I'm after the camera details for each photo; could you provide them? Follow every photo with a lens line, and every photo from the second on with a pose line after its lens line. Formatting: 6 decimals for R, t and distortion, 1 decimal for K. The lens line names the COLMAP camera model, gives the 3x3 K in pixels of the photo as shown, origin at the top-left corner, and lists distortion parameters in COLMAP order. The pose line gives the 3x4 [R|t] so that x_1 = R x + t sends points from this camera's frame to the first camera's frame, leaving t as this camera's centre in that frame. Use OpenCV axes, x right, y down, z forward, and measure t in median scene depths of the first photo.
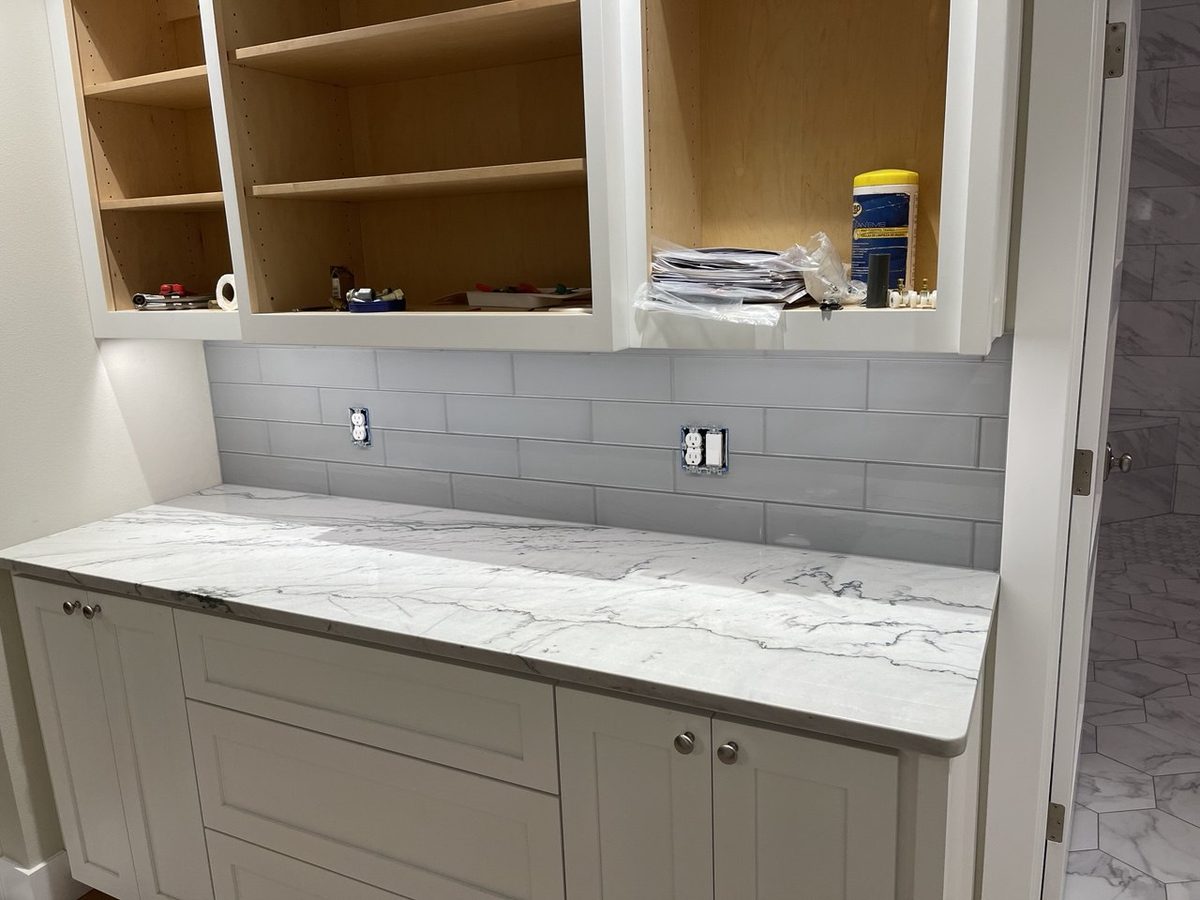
lens RADIAL K [[930.0, 0, 600.3], [0, 930.0, 445.2], [0, 0, 1]] dist [0.005140, -0.030023]
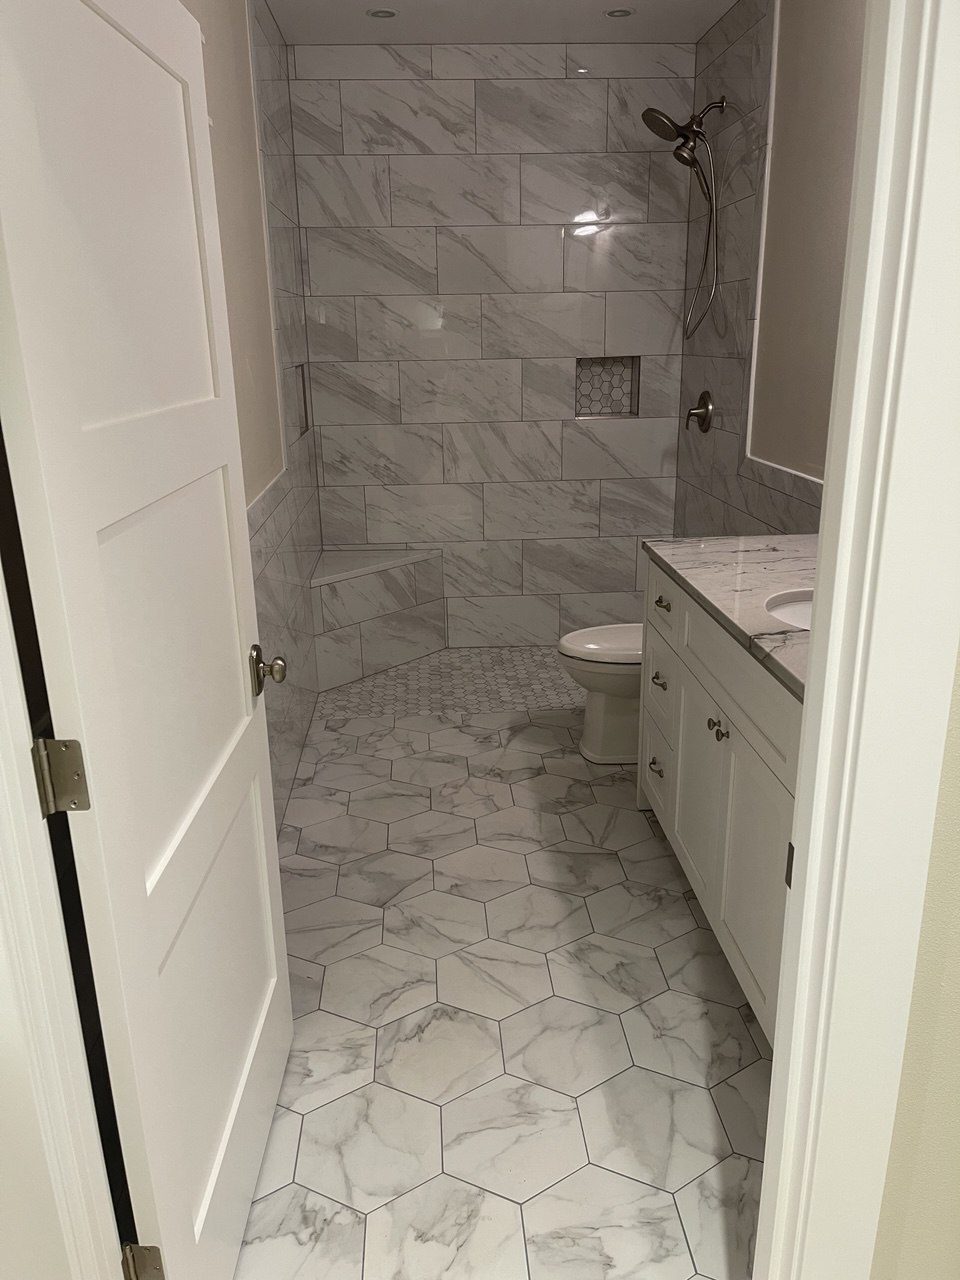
lens RADIAL K [[926.8, 0, 478.9], [0, 926.8, 641.2], [0, 0, 1]] dist [0.012967, 0.004759]
pose [[0.870729, -0.136329, 0.472489, 0.283830], [0.093895, 0.989218, 0.112387, -0.056451], [-0.482717, -0.053495, 0.874141, 0.216617]]
